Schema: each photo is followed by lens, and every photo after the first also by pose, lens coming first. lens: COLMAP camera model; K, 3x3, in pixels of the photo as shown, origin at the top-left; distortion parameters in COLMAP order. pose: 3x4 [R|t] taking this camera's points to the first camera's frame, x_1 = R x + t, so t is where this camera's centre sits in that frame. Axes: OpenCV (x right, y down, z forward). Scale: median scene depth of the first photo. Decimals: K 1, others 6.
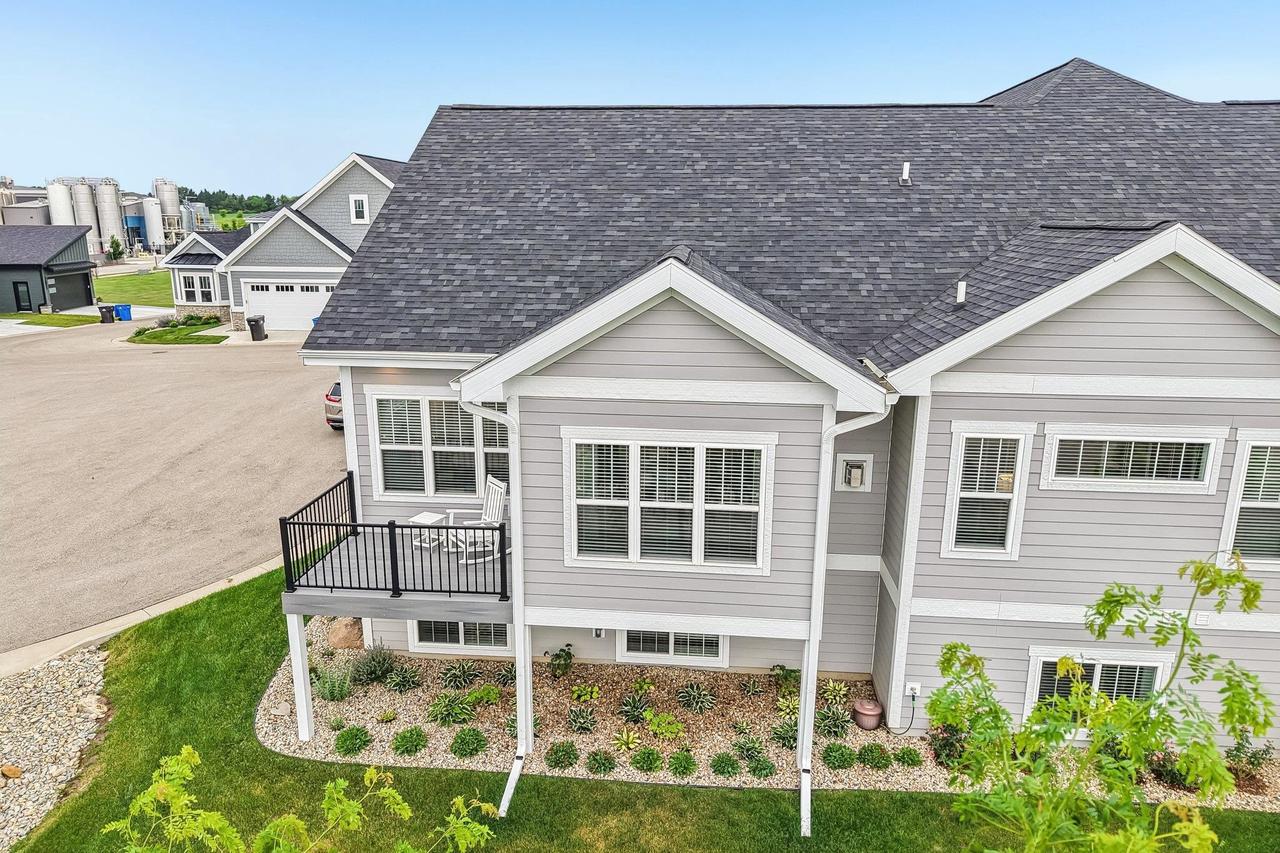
lens RADIAL K [[849.9, 0, 640.0], [0, 849.9, 426.5], [0, 0, 1]] dist [0.030899, -0.000375]
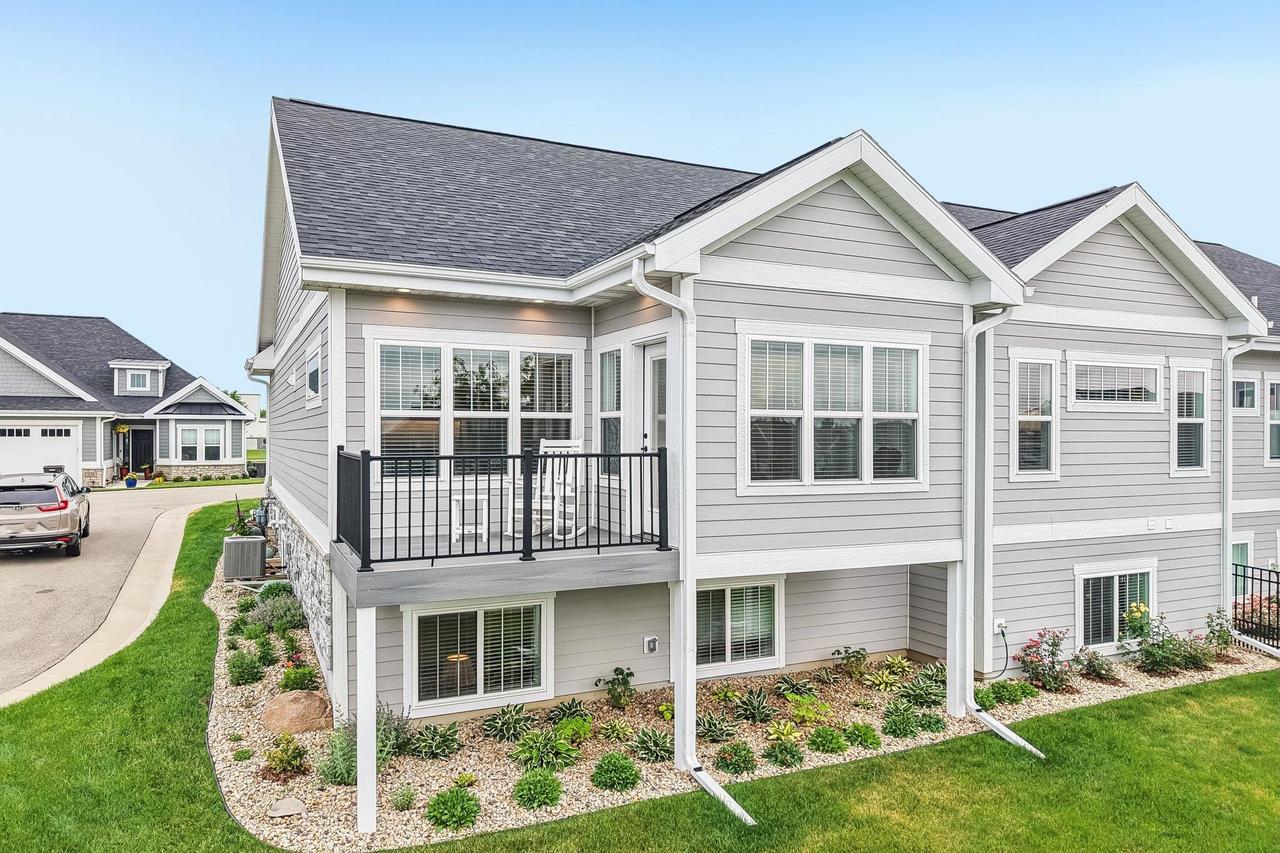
lens RADIAL K [[849.9, 0, 640.0], [0, 849.9, 426.5], [0, 0, 1]] dist [0.030899, -0.000375]
pose [[0.861692, 0.000481, 0.507432, -0.571225], [0.124184, 0.969391, -0.211802, 0.255192], [-0.492002, 0.245523, 0.835256, 0.340259]]
